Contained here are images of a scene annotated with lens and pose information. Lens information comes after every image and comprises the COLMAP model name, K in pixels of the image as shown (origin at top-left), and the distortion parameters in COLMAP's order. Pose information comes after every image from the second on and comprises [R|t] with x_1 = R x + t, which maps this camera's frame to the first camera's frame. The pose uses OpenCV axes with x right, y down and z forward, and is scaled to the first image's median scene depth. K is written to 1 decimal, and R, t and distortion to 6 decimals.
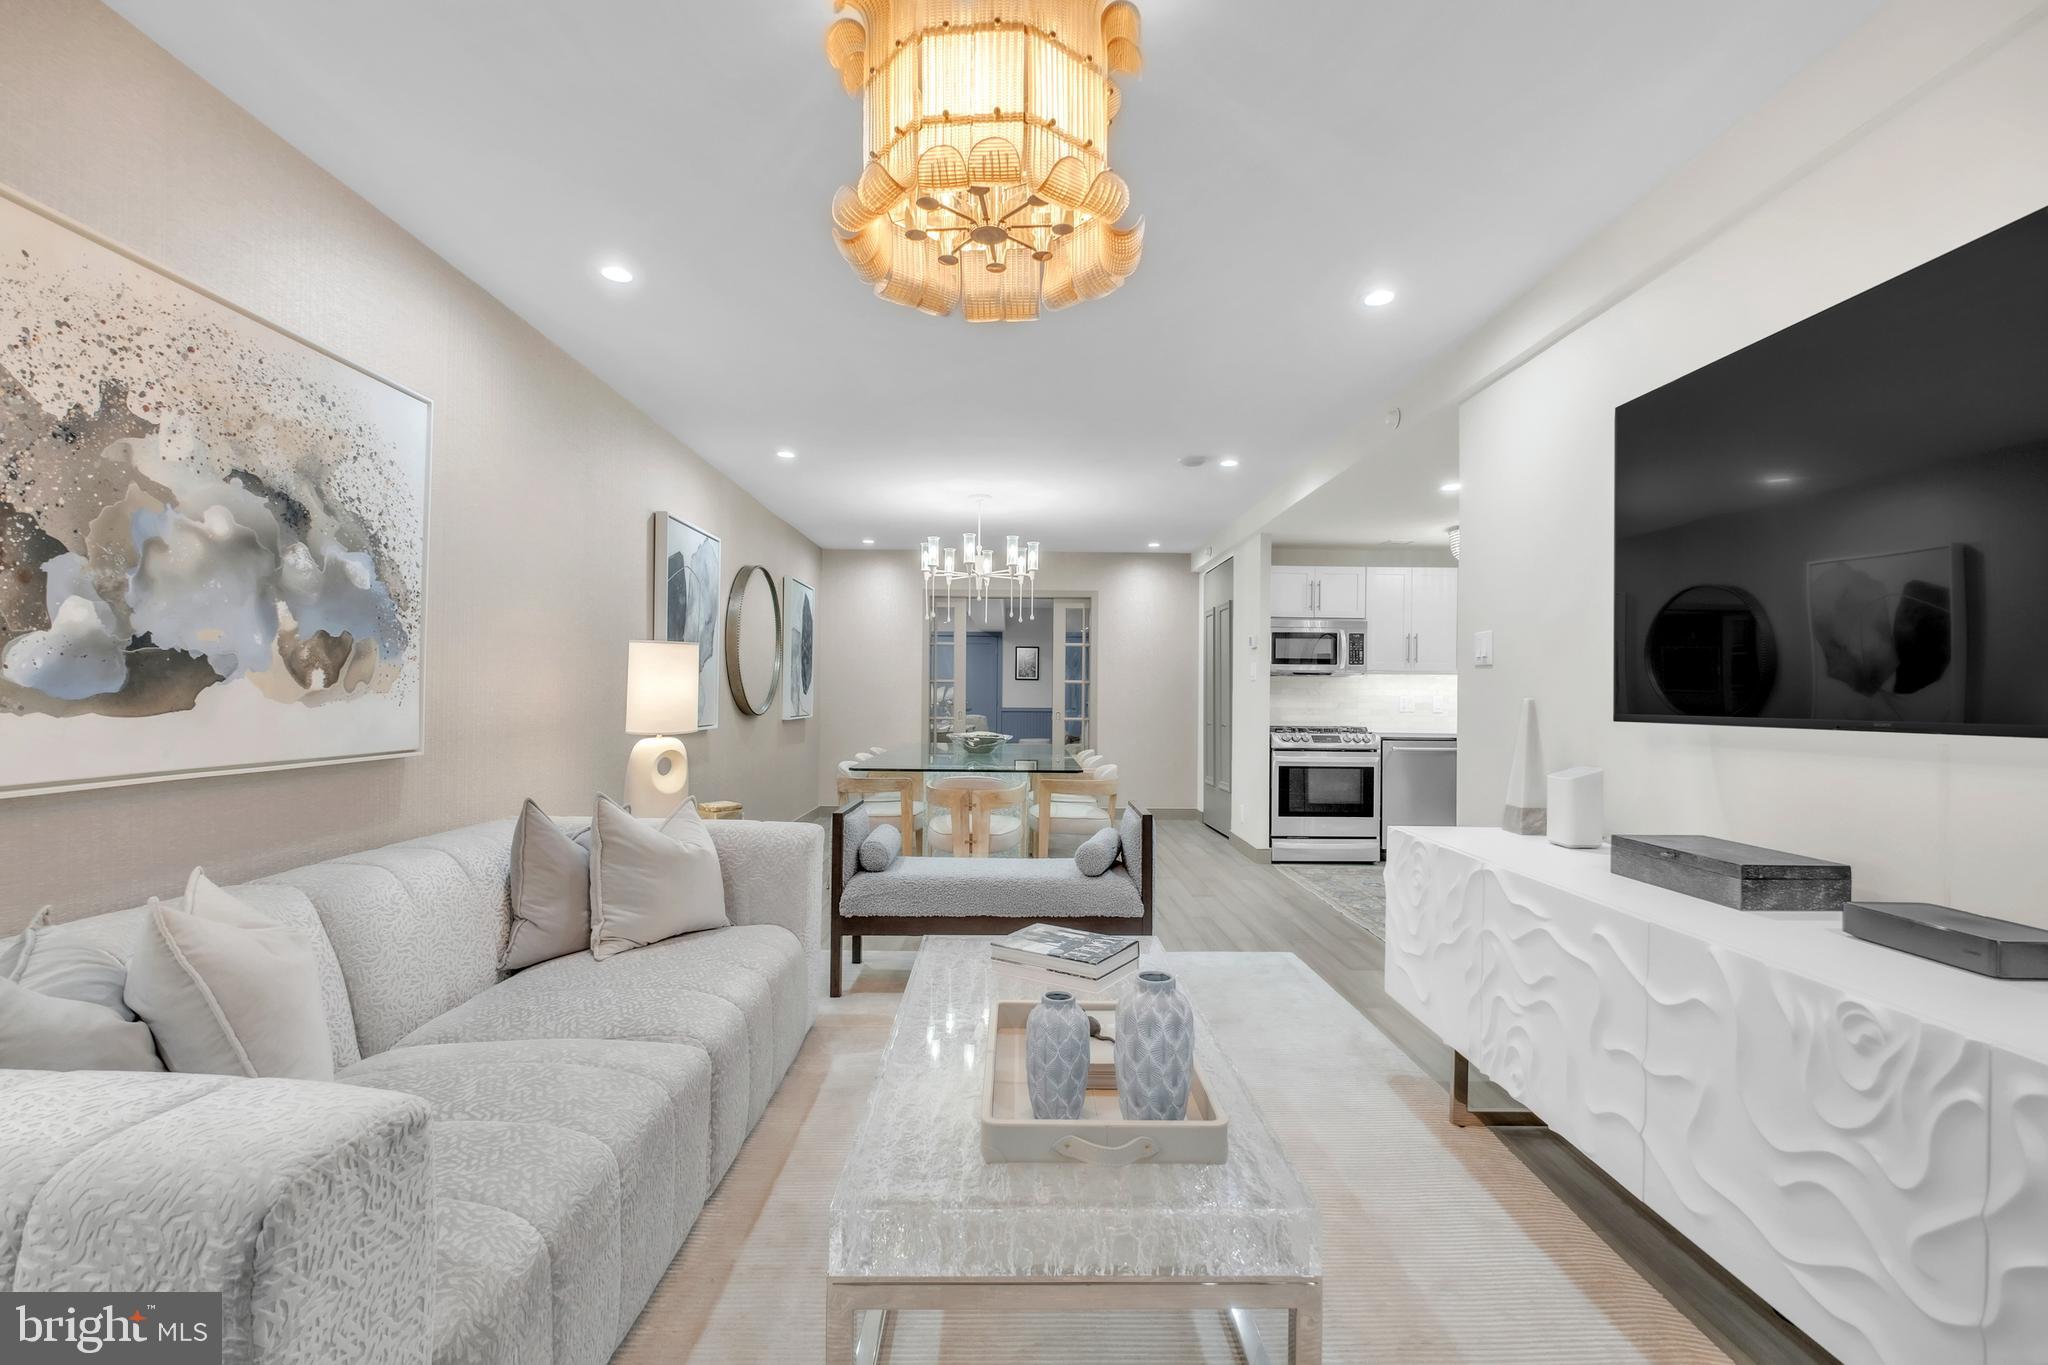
lens RADIAL K [[891.7, 0, 1024.0], [0, 891.7, 682.5], [0, 0, 1]] dist [-0.003860, -0.000059]
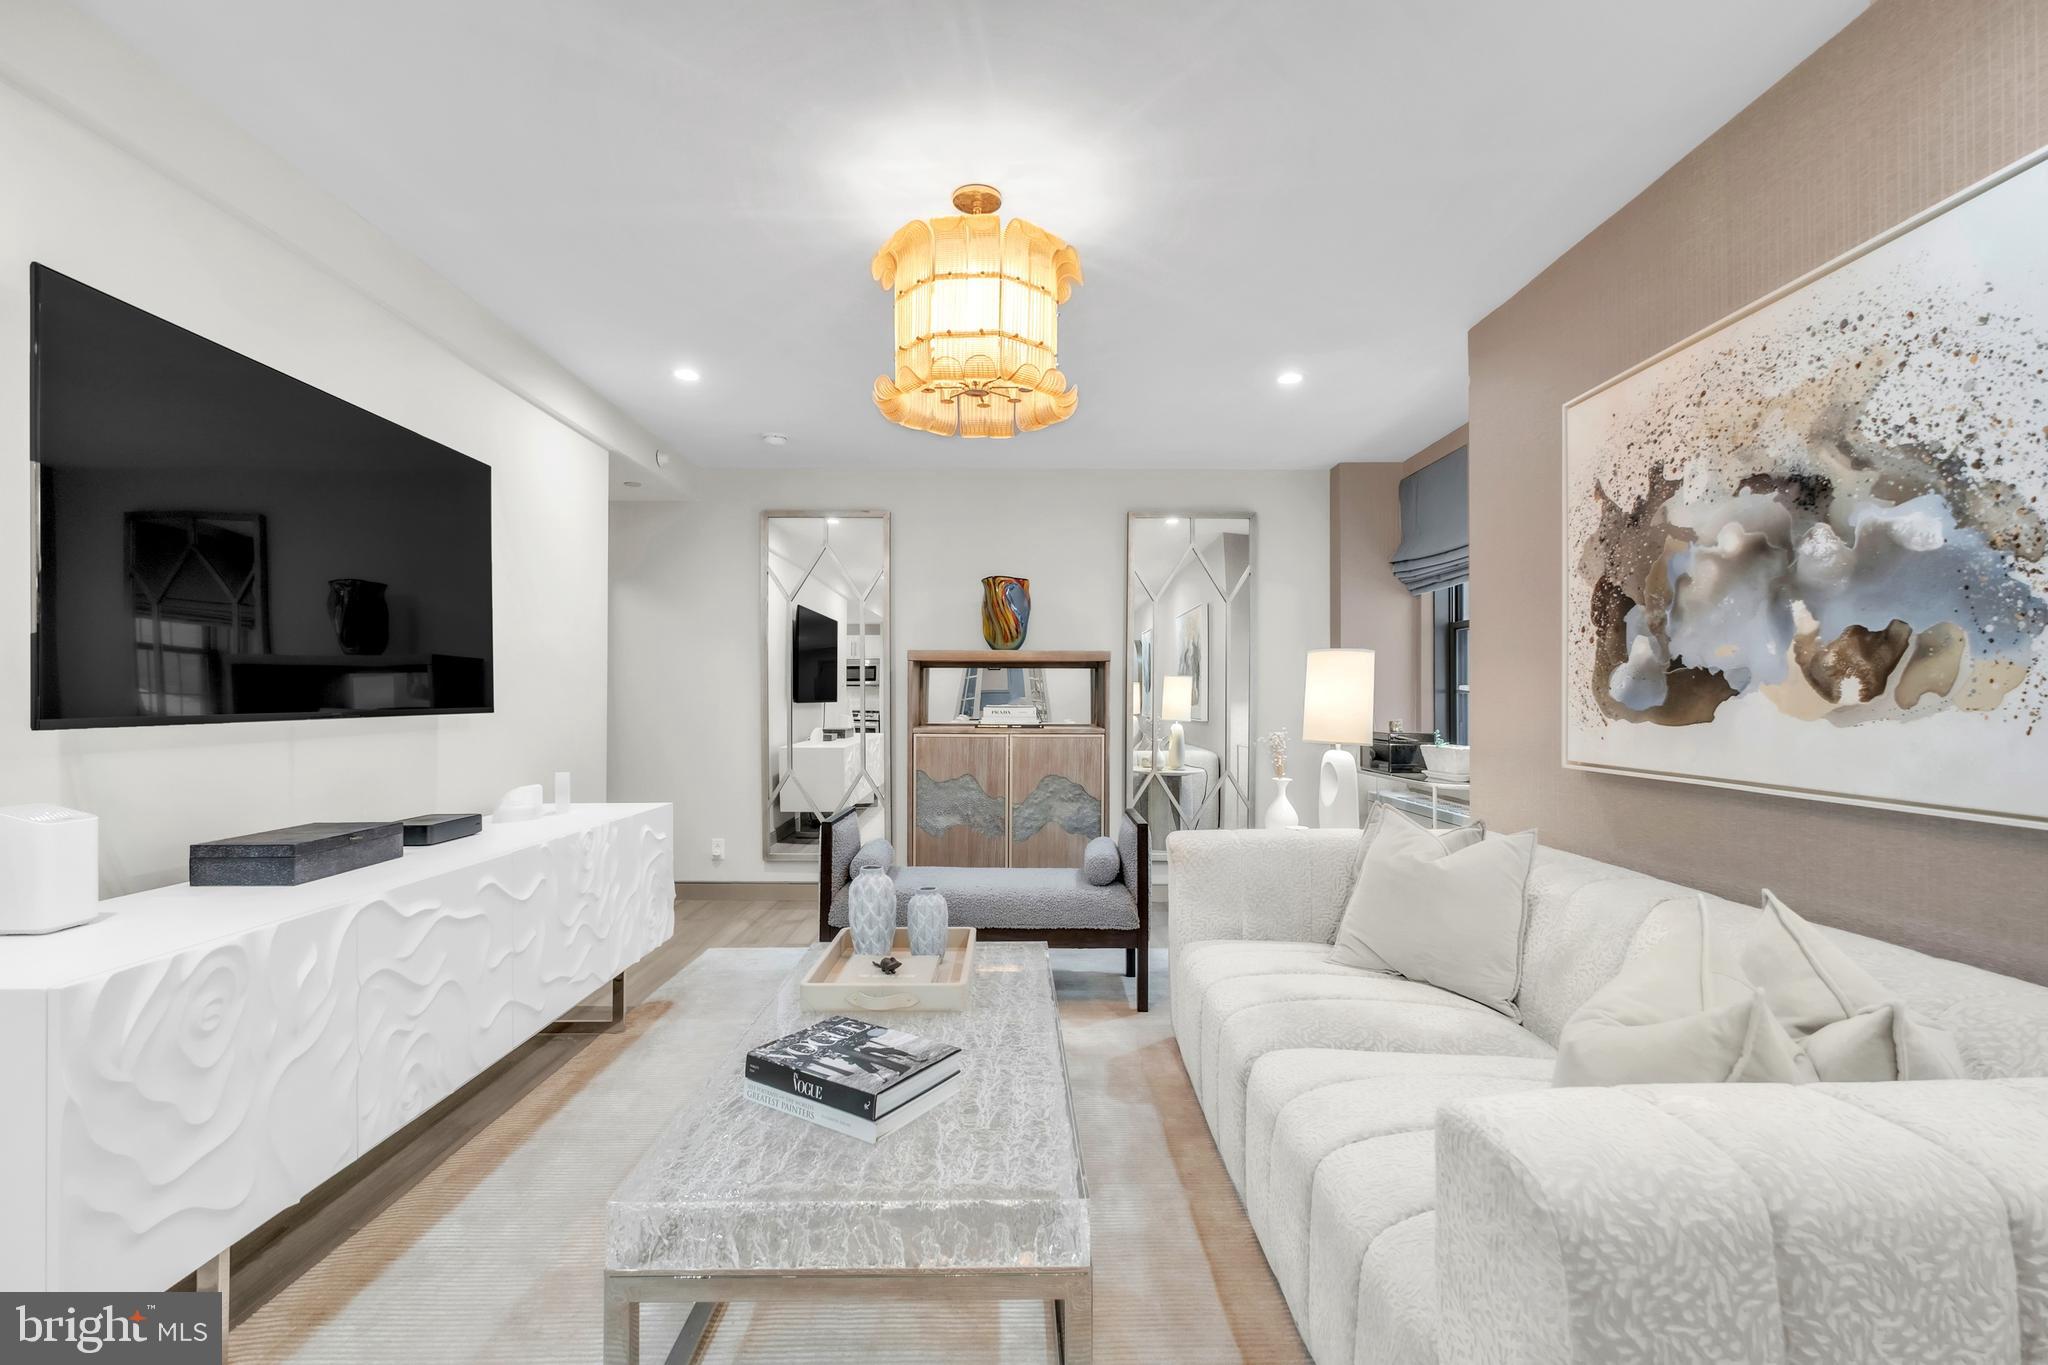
lens RADIAL K [[980.6, 0, 1023.5], [0, 980.6, 696.2], [0, 0, 1]] dist [-0.002135, -0.000100]
pose [[-0.999934, -0.011477, 0.000346, -0.087079], [-0.011480, 0.999844, -0.013402, 0.020524], [-0.000192, -0.013405, -0.999910, 1.850006]]
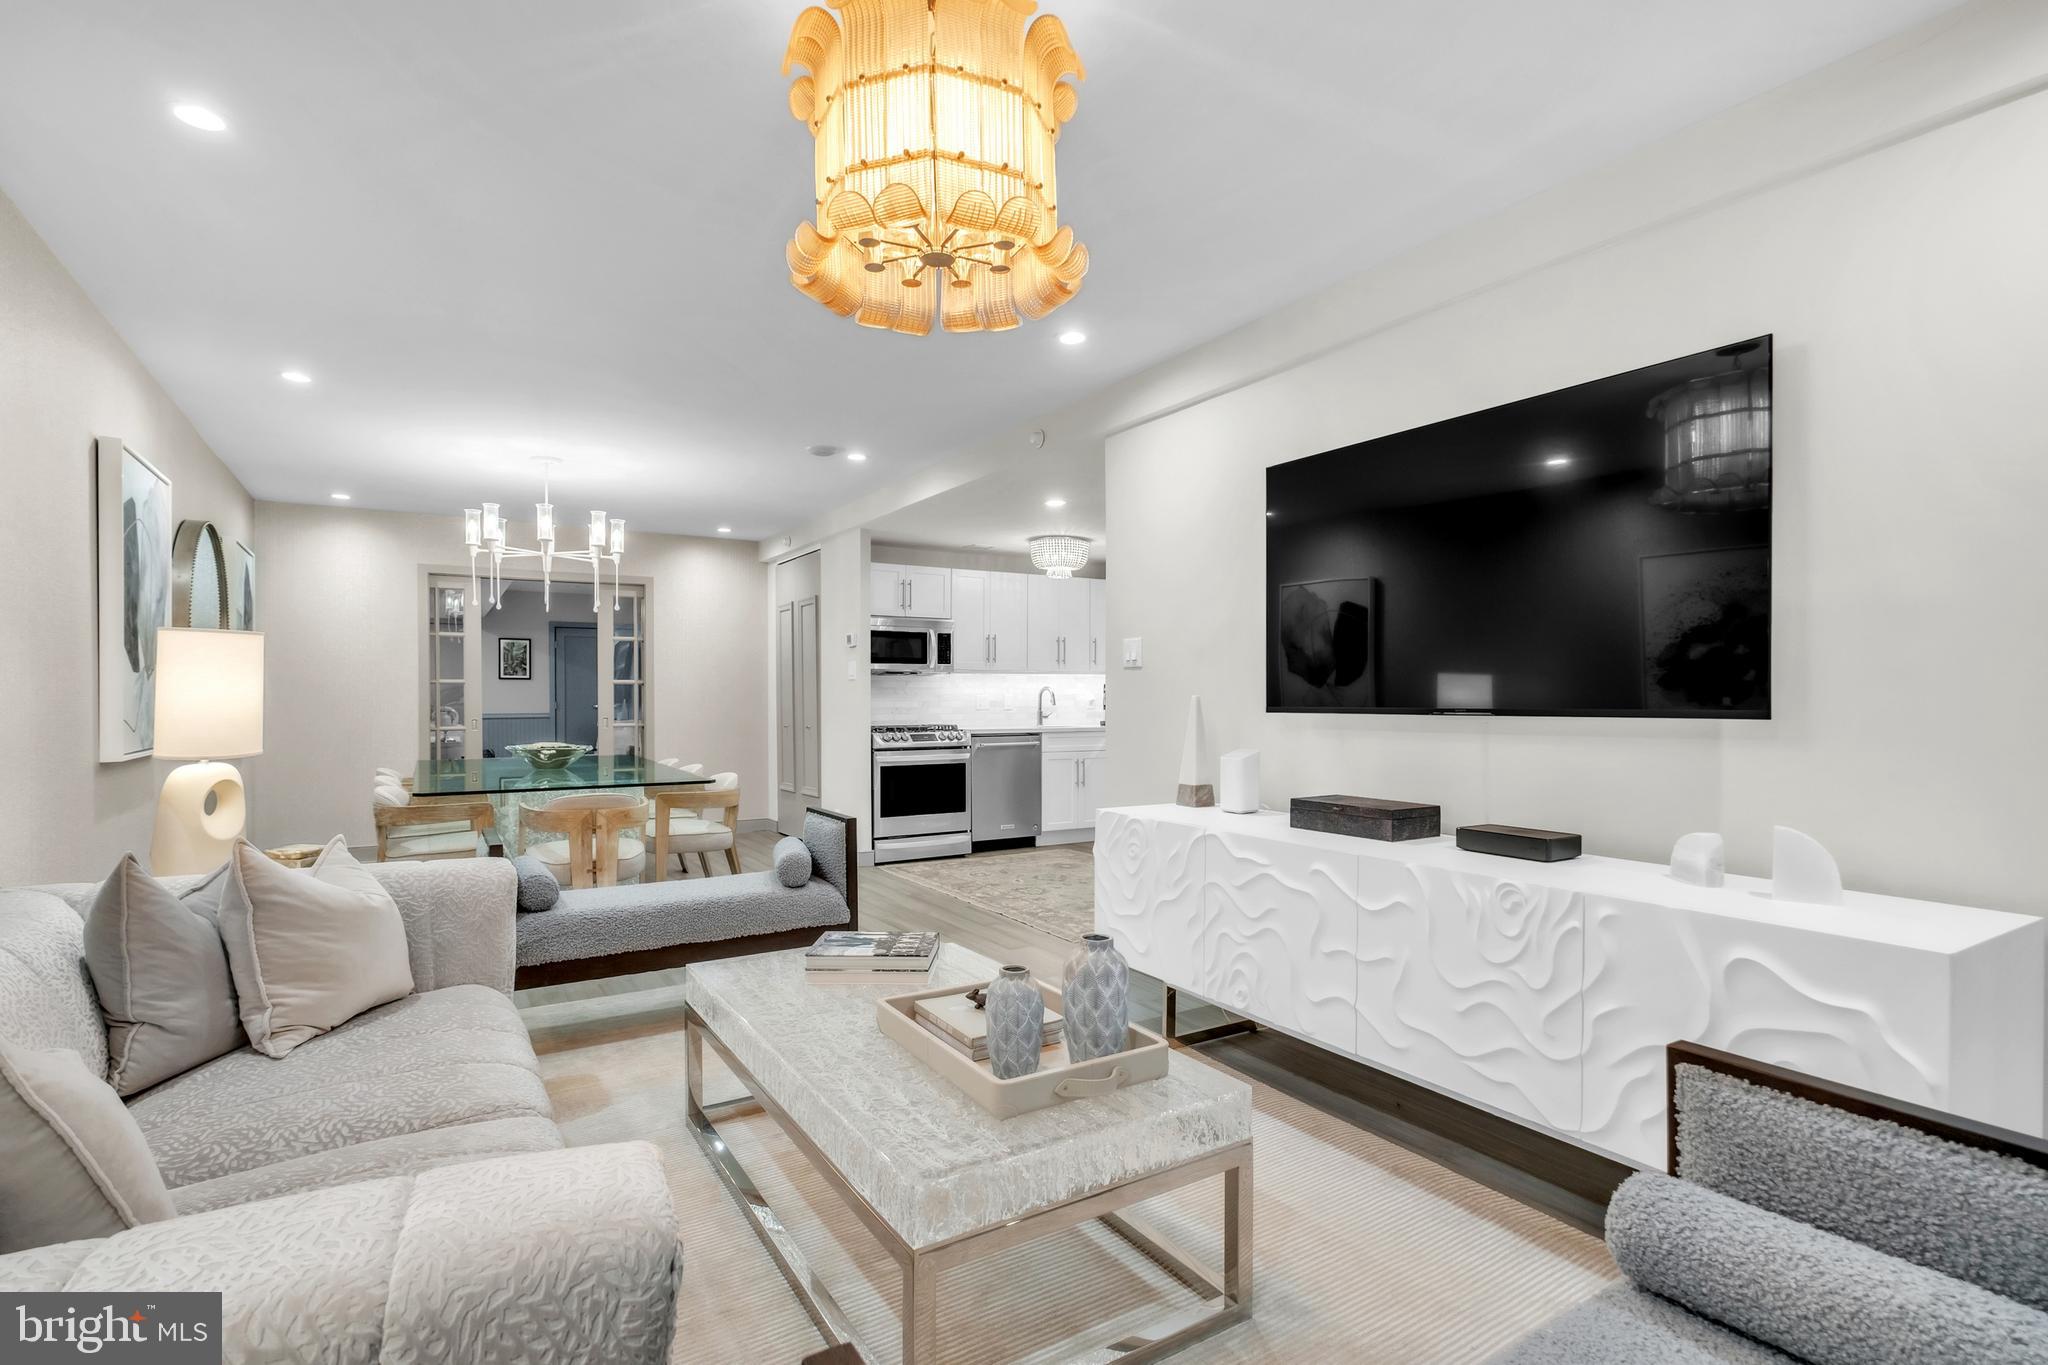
lens RADIAL K [[980.6, 0, 1023.5], [0, 980.6, 696.2], [0, 0, 1]] dist [-0.002135, -0.000100]
pose [[0.854910, -0.011516, 0.518649, -0.396996], [0.003246, 0.999853, 0.016849, -0.005715], [-0.518767, -0.012721, 0.854821, -0.031192]]
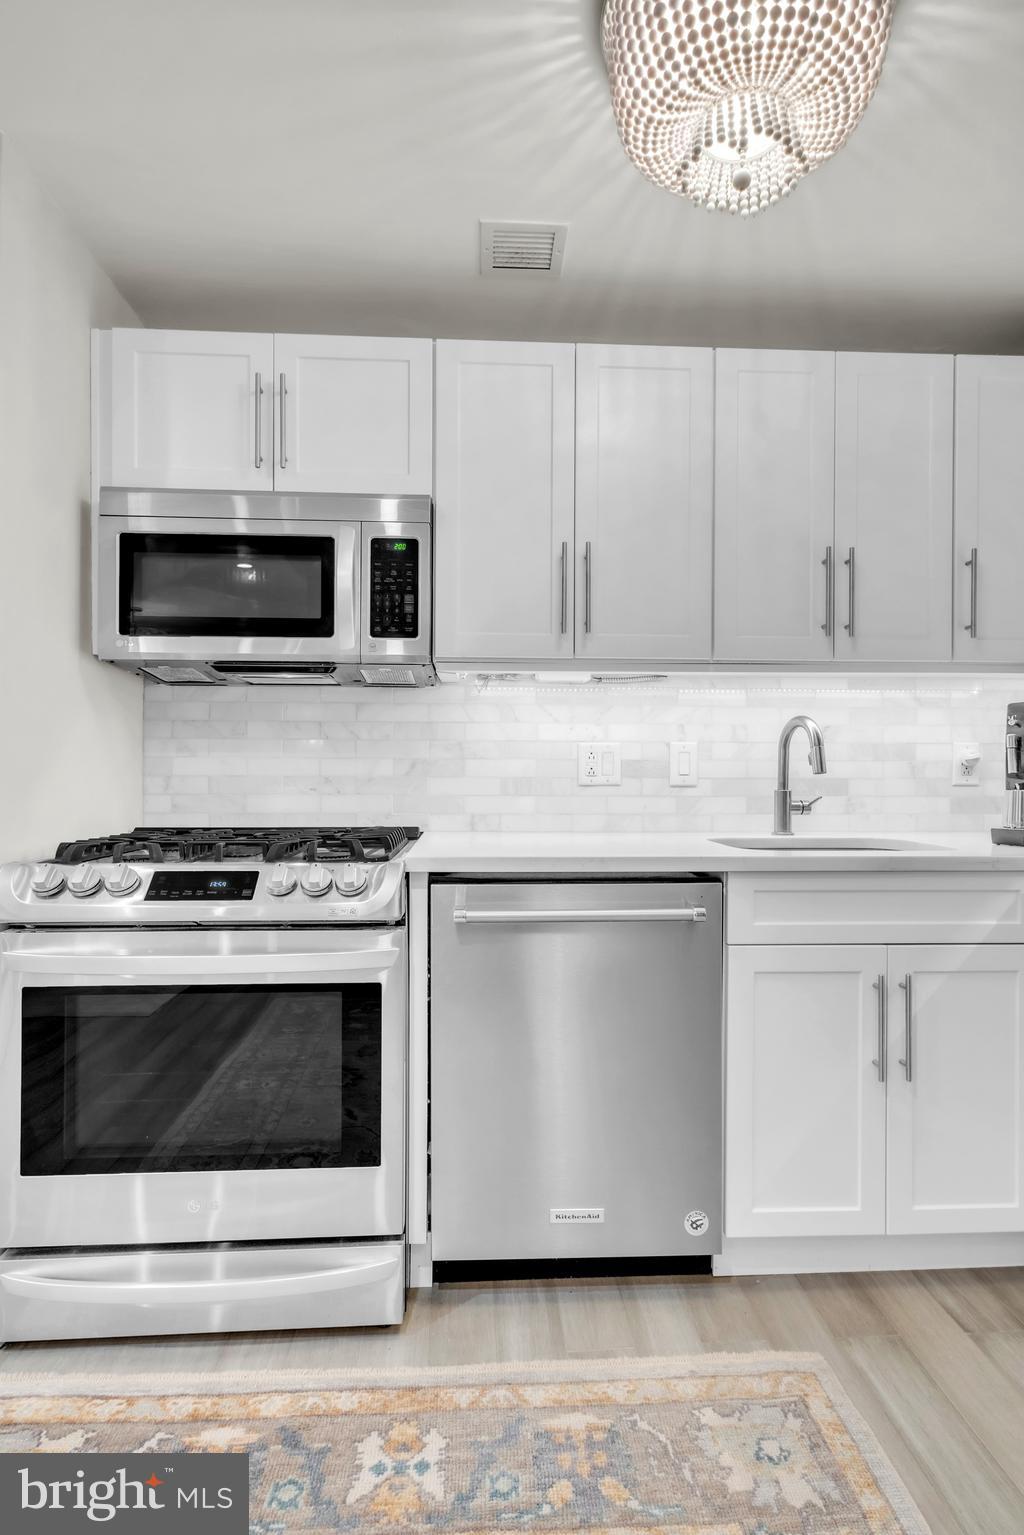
lens RADIAL K [[813.9, 0, 512.0], [0, 813.9, 767.5], [0, 0, 1]] dist [0.004551, 0.001166]
pose [[0.998941, -0.009831, 0.044955, 1.185511], [0.009412, 0.999910, 0.009531, 0.071070], [-0.045045, -0.009098, 0.998944, 2.086933]]
